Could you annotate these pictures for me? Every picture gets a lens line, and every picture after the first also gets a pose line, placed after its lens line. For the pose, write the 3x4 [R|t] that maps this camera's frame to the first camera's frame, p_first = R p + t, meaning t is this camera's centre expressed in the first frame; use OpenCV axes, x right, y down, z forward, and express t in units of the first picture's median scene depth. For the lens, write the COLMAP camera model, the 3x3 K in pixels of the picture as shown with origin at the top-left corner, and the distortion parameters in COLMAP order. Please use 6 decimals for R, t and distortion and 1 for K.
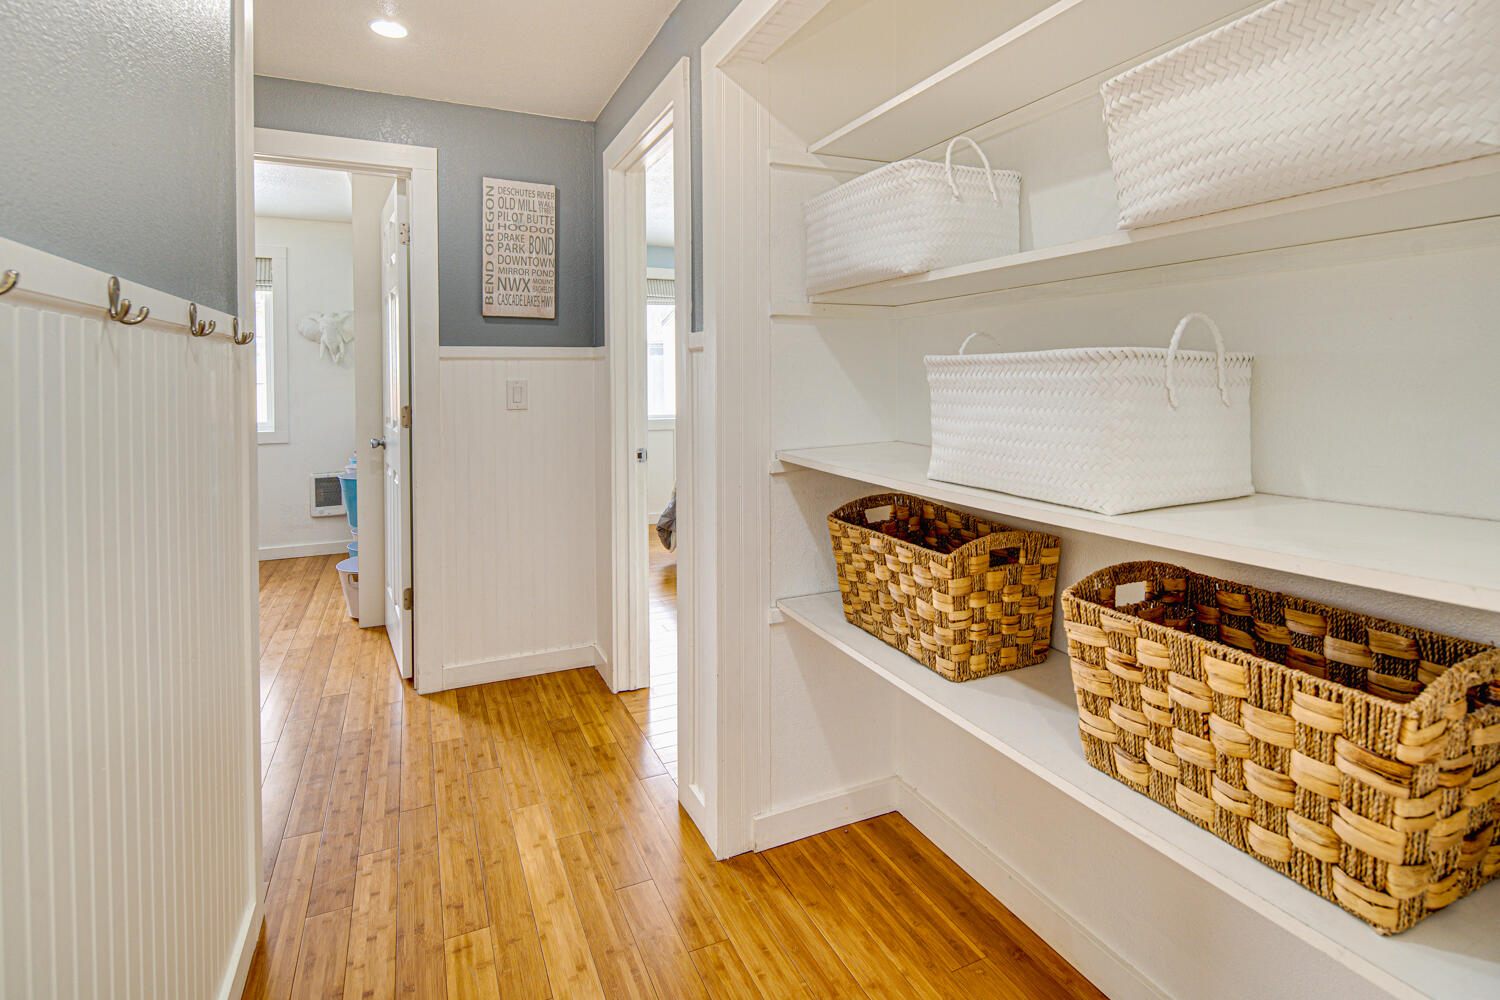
lens RADIAL K [[741.1, 0, 747.4], [0, 741.1, 383.1], [0, 0, 1]] dist [0.000224, -0.001950]
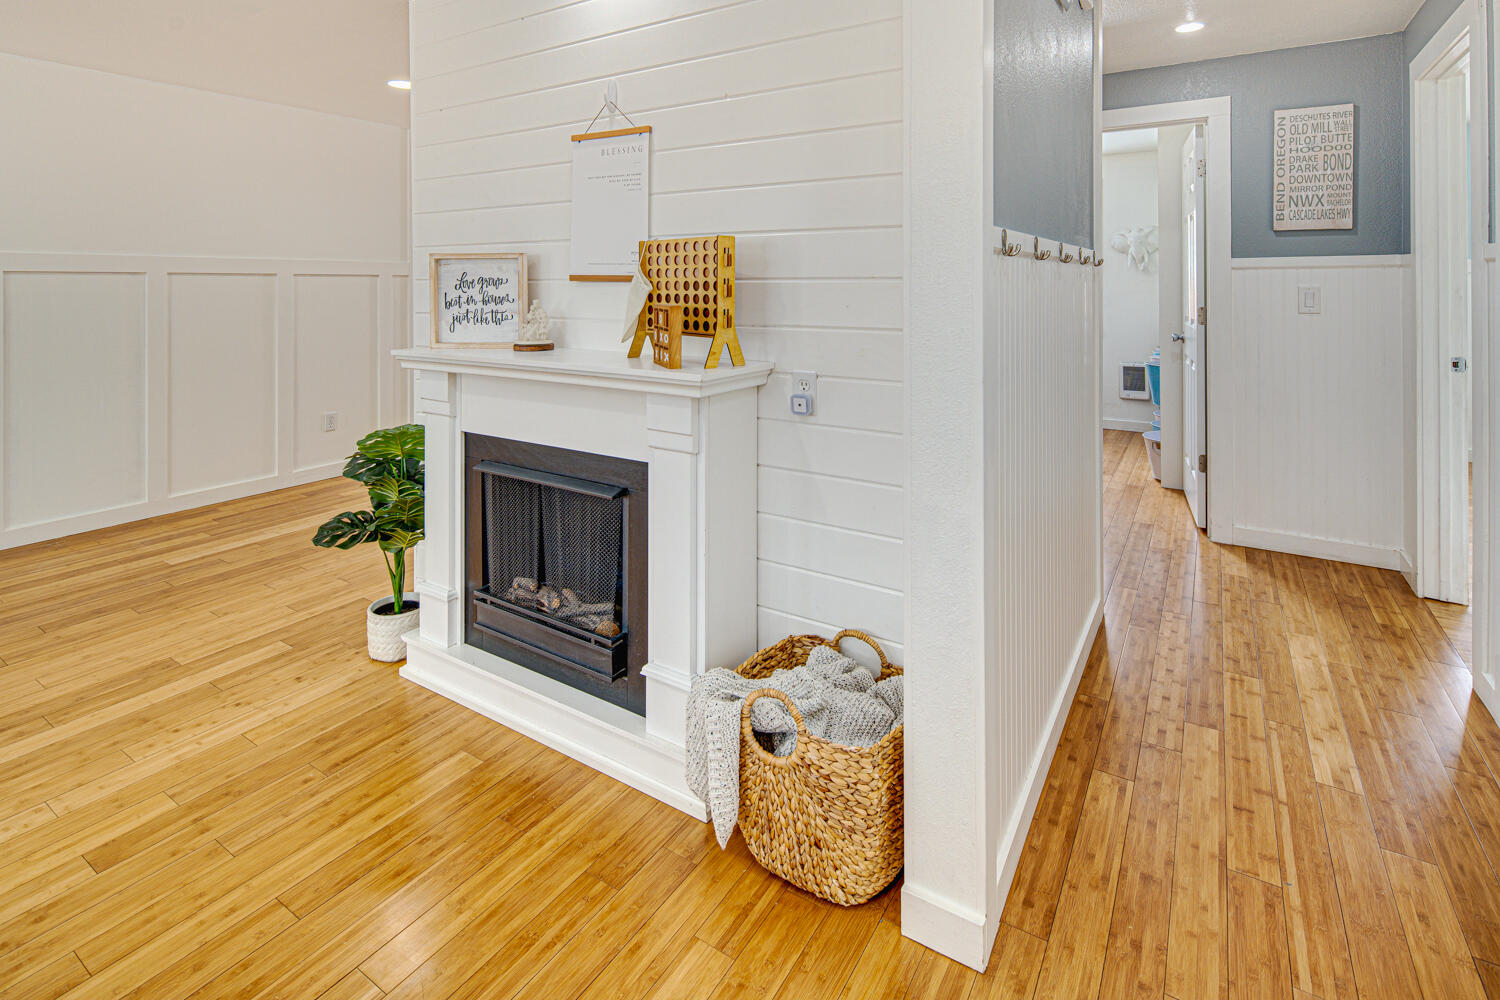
lens RADIAL K [[725.4, 0, 745.1], [0, 725.4, 288.6], [0, 0, 1]] dist [0.000552, -0.003545]
pose [[0.540717, 0.005985, -0.841183, 0.147419], [-0.003454, 0.999982, 0.004895, -0.003833], [0.841198, 0.000259, 0.540728, -0.301258]]
